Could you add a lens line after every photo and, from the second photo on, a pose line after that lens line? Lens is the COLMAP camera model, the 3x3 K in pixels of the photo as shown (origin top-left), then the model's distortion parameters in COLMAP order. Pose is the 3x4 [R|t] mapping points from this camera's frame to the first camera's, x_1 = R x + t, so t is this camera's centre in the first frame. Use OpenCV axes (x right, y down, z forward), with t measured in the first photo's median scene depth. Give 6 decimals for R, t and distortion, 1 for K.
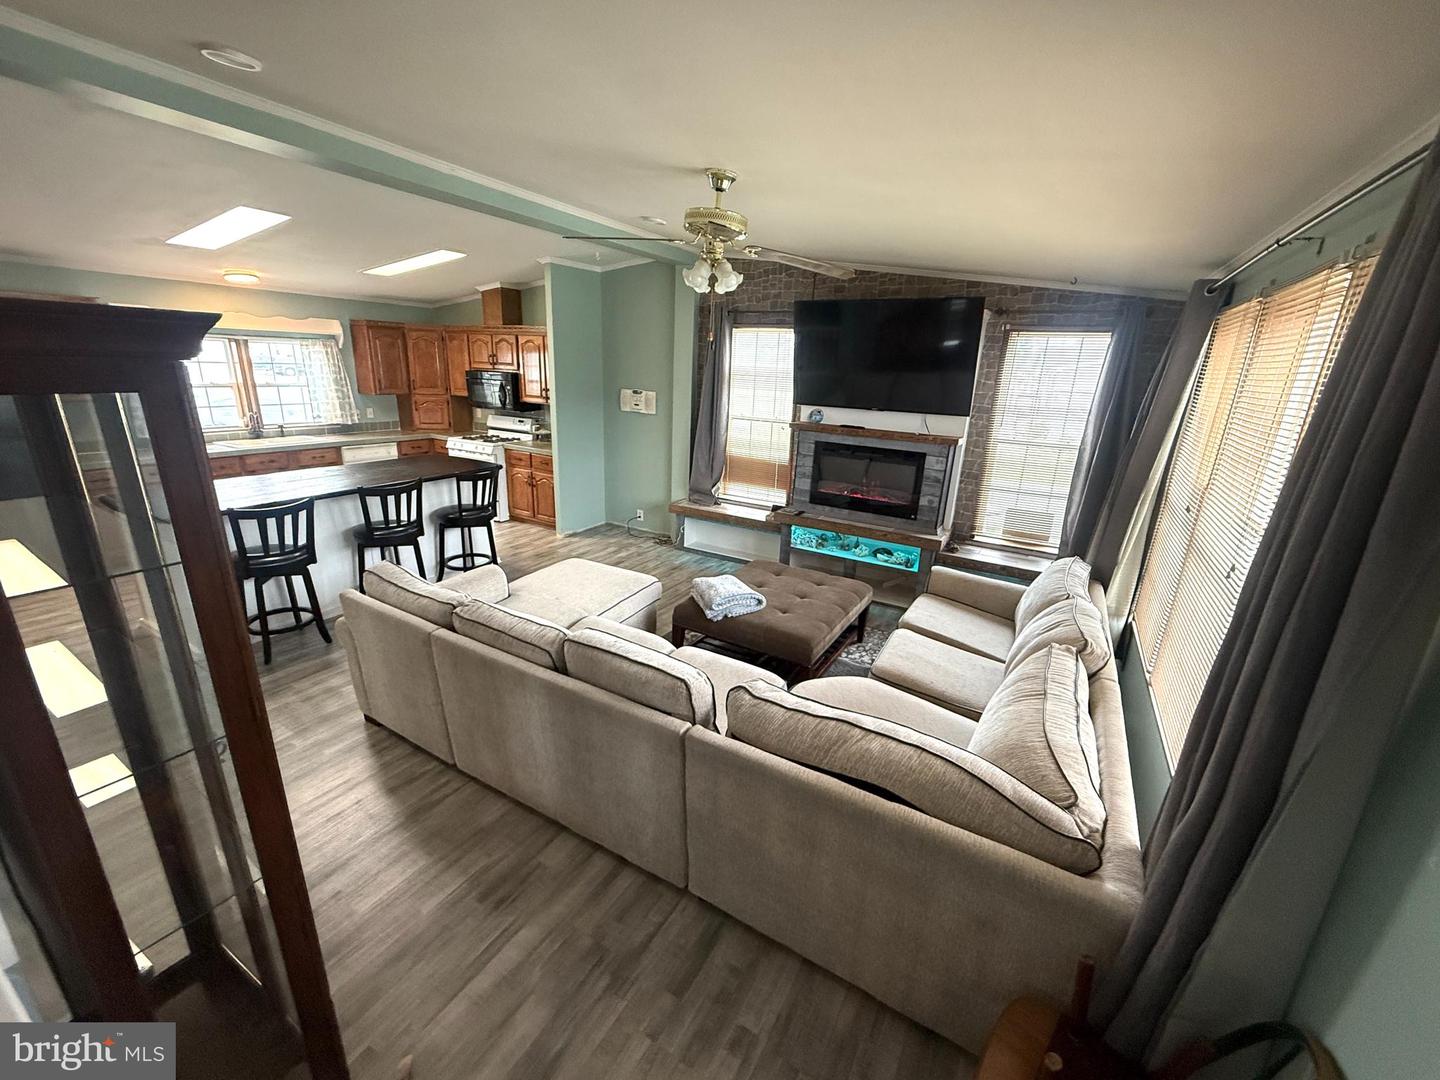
lens RADIAL K [[580.4, 0, 723.7], [0, 580.4, 543.8], [0, 0, 1]] dist [0.000807, -0.000143]
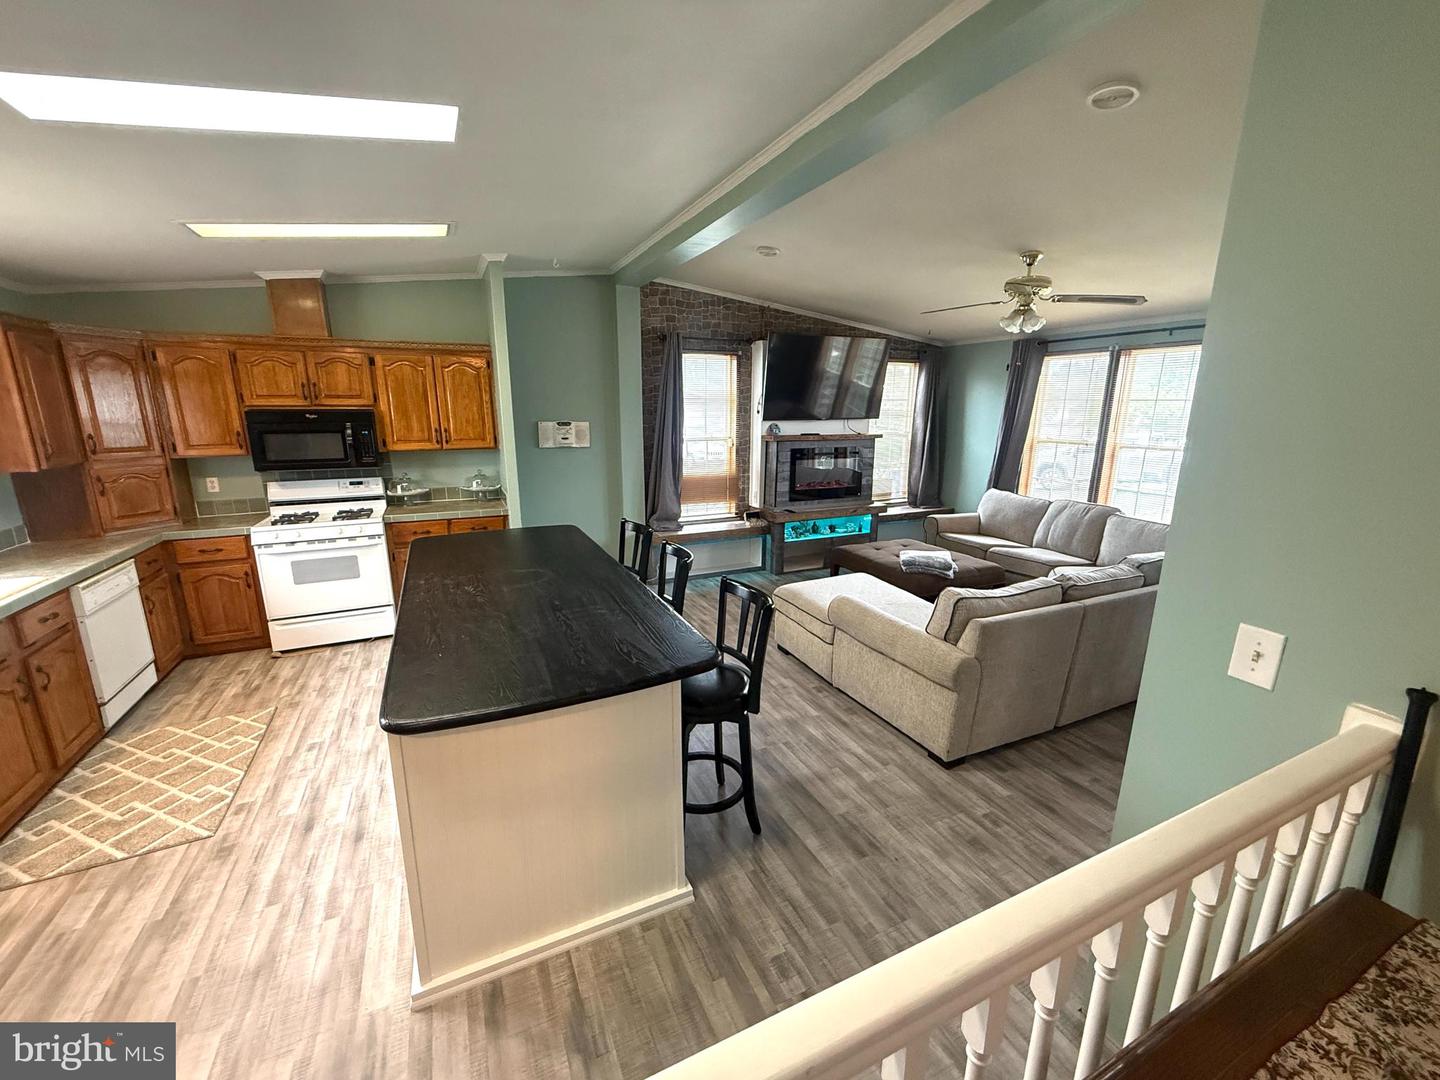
lens RADIAL K [[580.4, 0, 723.1], [0, 580.4, 545.3], [0, 0, 1]] dist [0.000807, -0.000143]
pose [[0.571695, -0.232350, 0.786879, -0.754468], [0.263912, 0.960171, 0.091778, -0.110587], [-0.776863, 0.155197, 0.610245, 0.339873]]
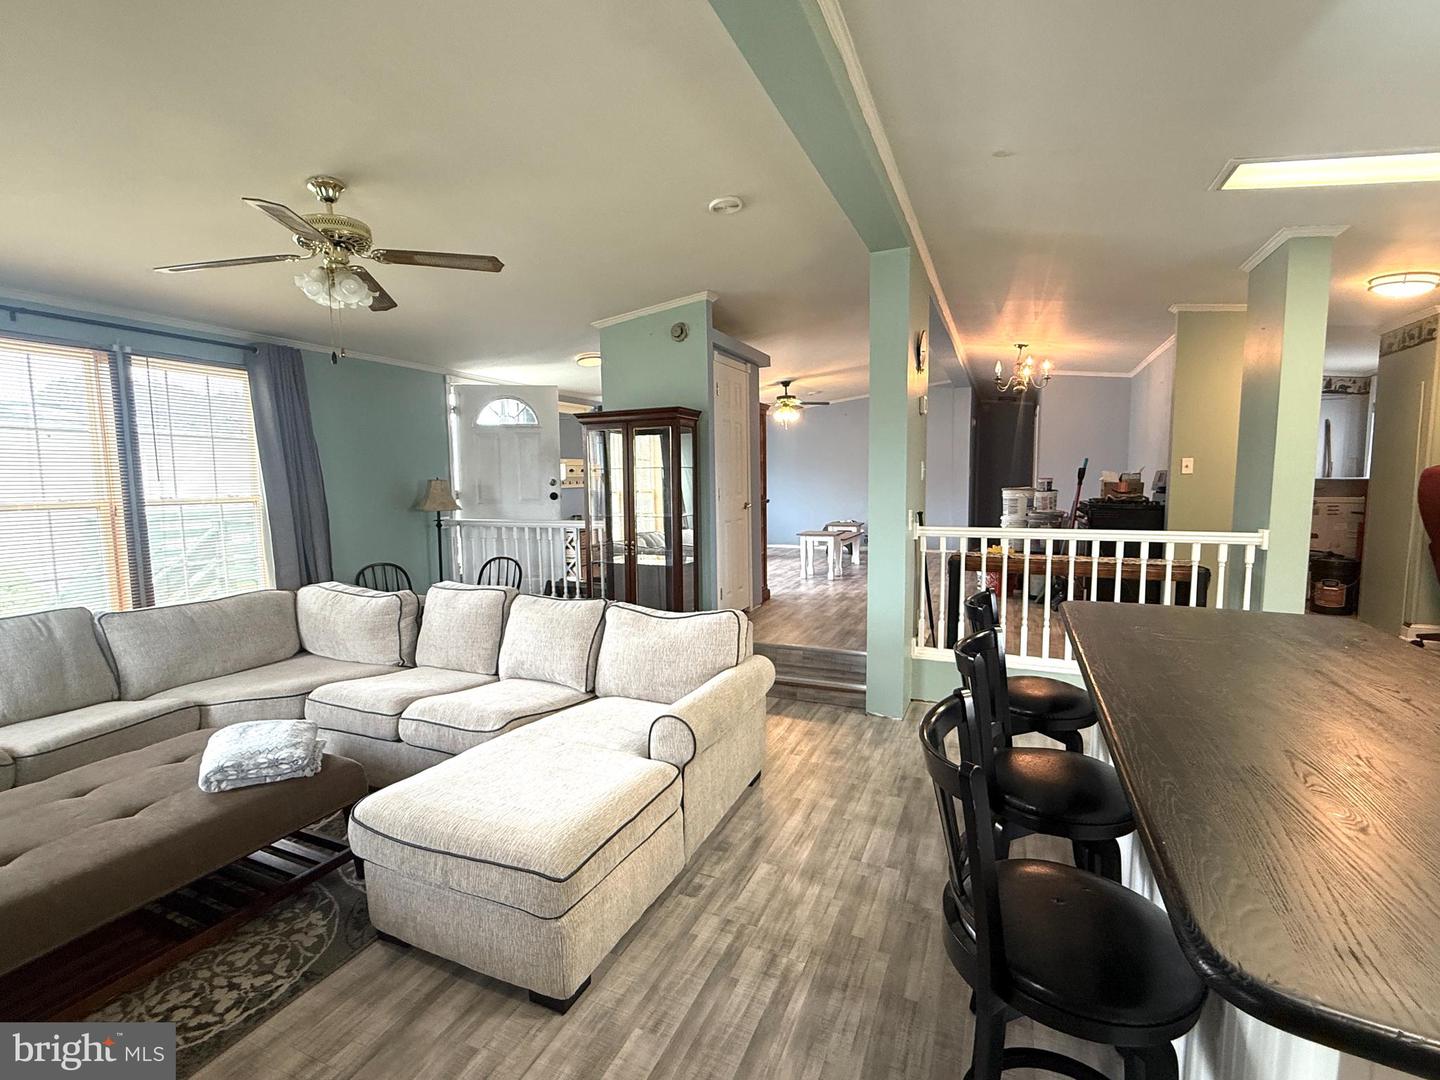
lens RADIAL K [[702.2, 0, 730.0], [0, 702.2, 535.8], [0, 0, 1]] dist [0.003685, -0.000016]
pose [[-0.992194, -0.020217, -0.123054, -0.218756], [-0.067659, 0.916181, 0.395013, -0.246819], [0.104754, 0.400255, -0.910397, 0.958368]]
